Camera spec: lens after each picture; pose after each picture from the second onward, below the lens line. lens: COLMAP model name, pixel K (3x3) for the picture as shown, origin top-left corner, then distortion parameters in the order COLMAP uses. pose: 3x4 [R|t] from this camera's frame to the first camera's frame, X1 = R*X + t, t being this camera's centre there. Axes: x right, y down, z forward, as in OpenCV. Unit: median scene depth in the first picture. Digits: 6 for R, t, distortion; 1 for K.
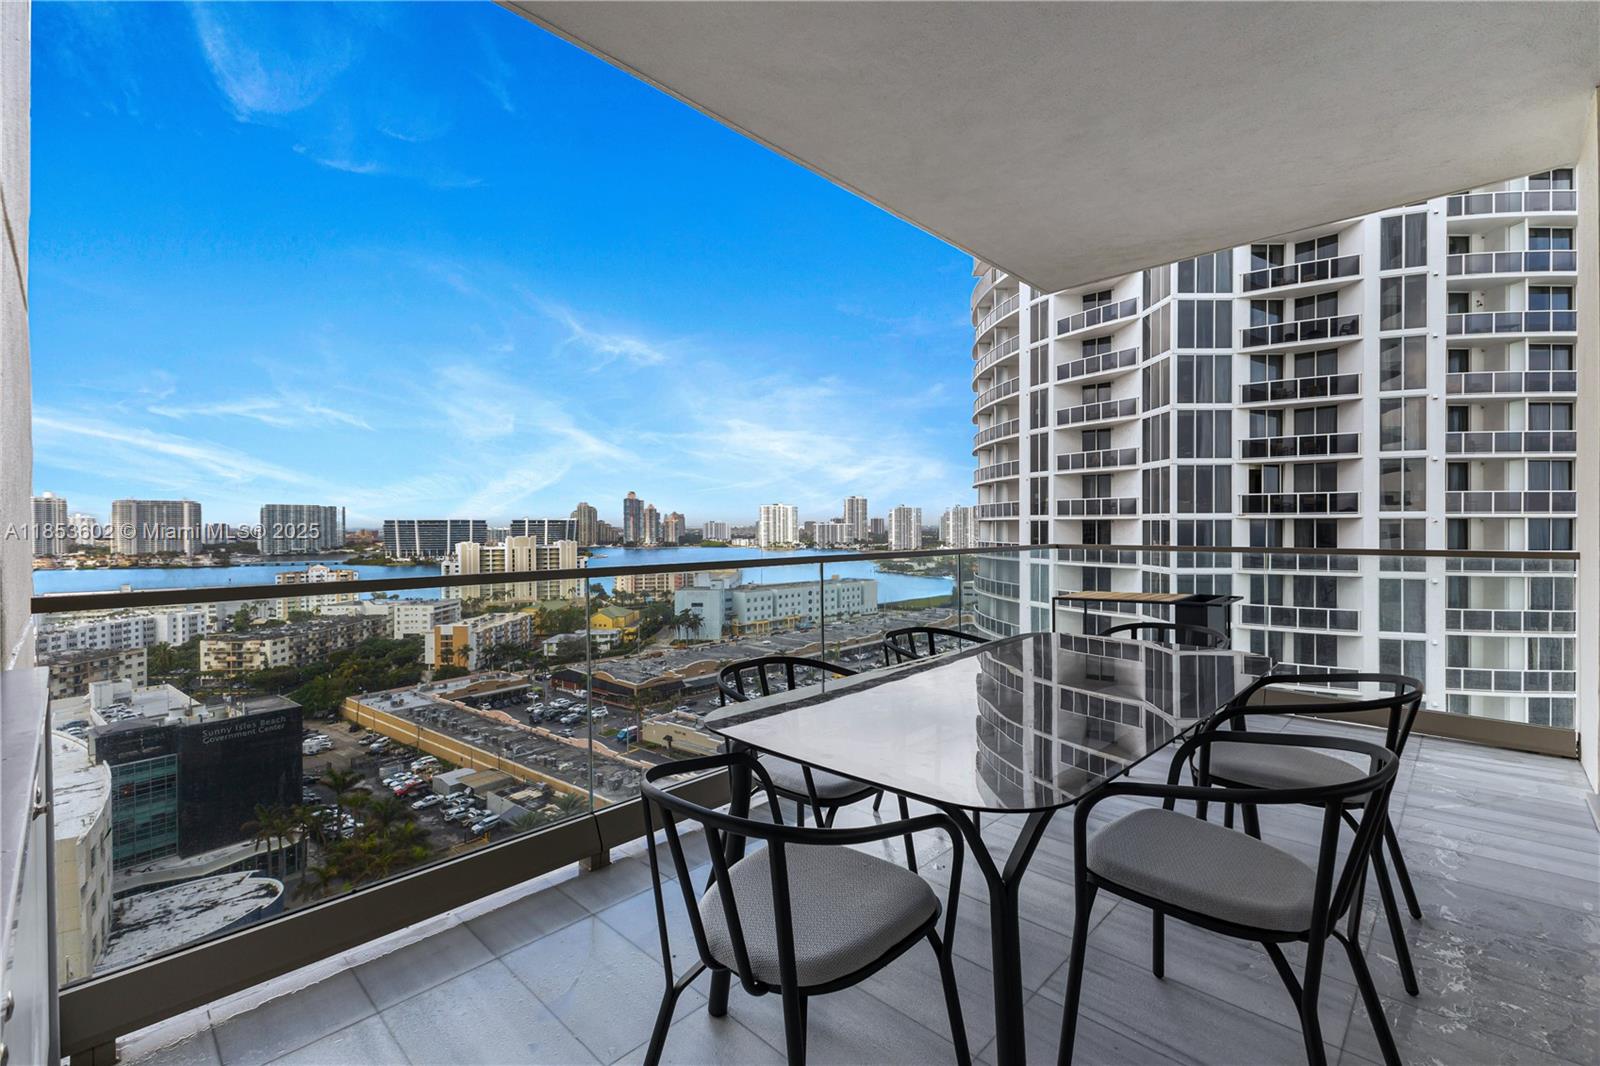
lens RADIAL K [[691.6, 0, 800.0], [0, 691.6, 533.0], [0, 0, 1]] dist [0.000703, 0.000062]
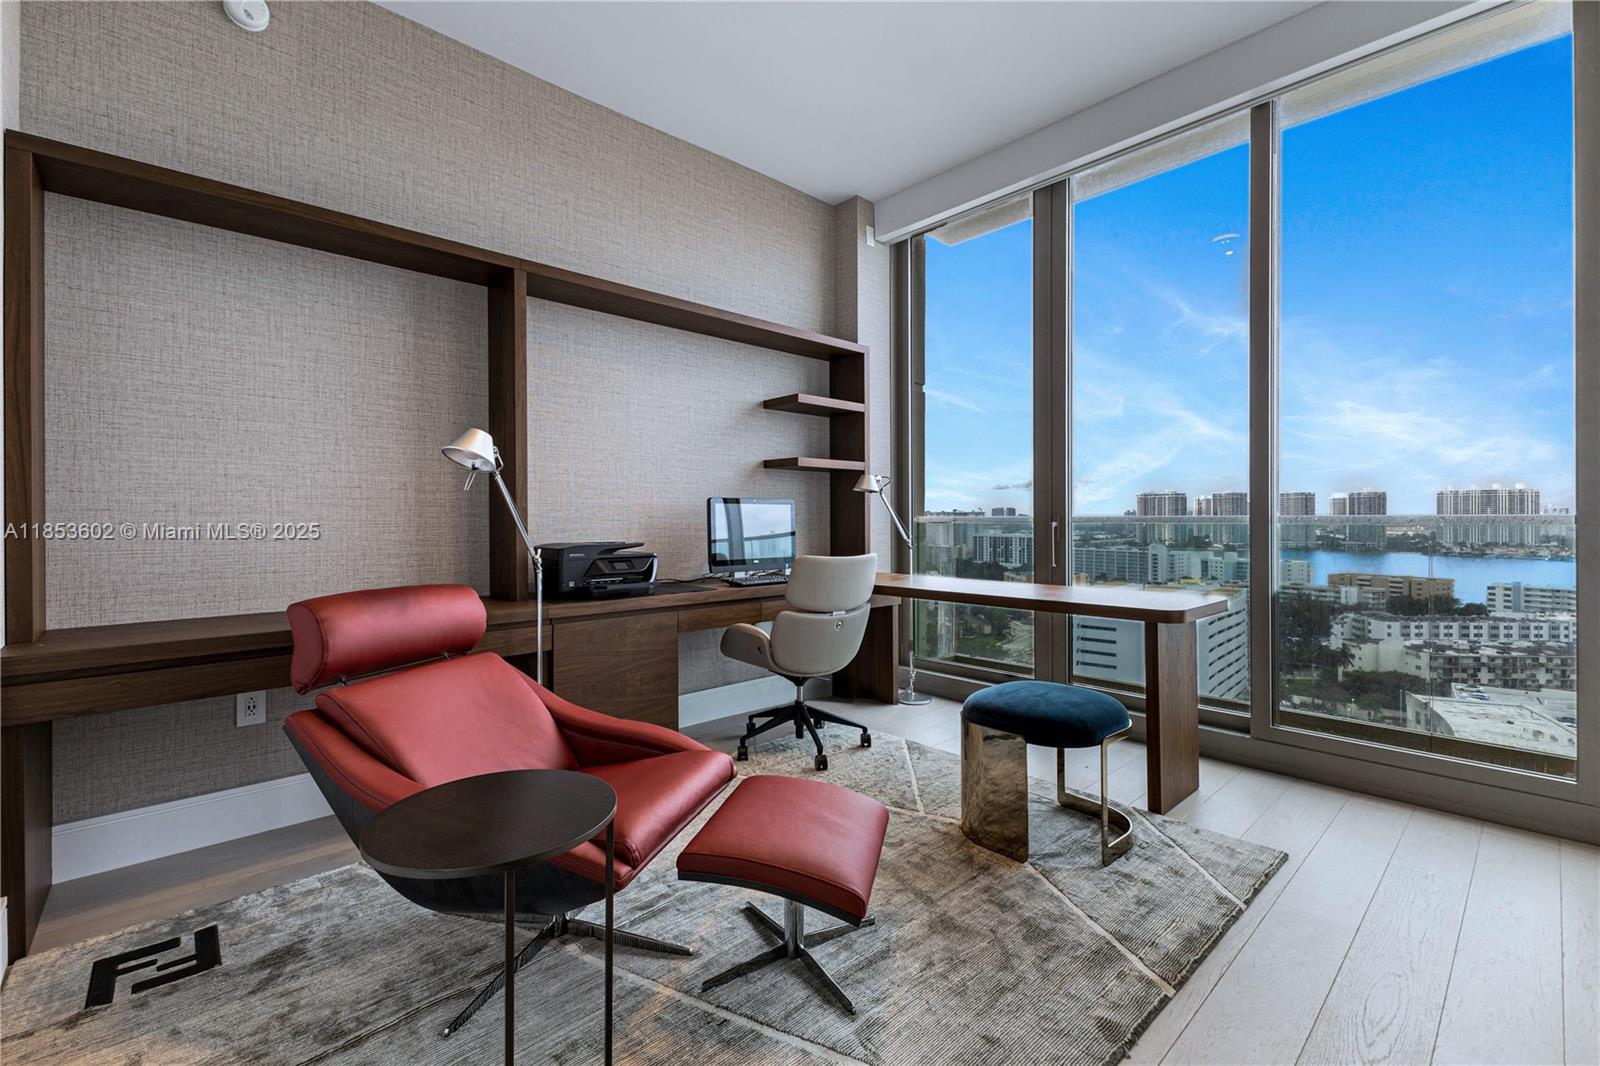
lens RADIAL K [[694.7, 0, 771.6], [0, 694.7, 506.6], [0, 0, 1]] dist [-0.001597, -0.000139]
pose [[0.999993, -0.001672, -0.003205, -0.919165], [0.001661, 0.999993, -0.003294, -0.009996], [0.003210, 0.003288, 0.999989, -0.003946]]
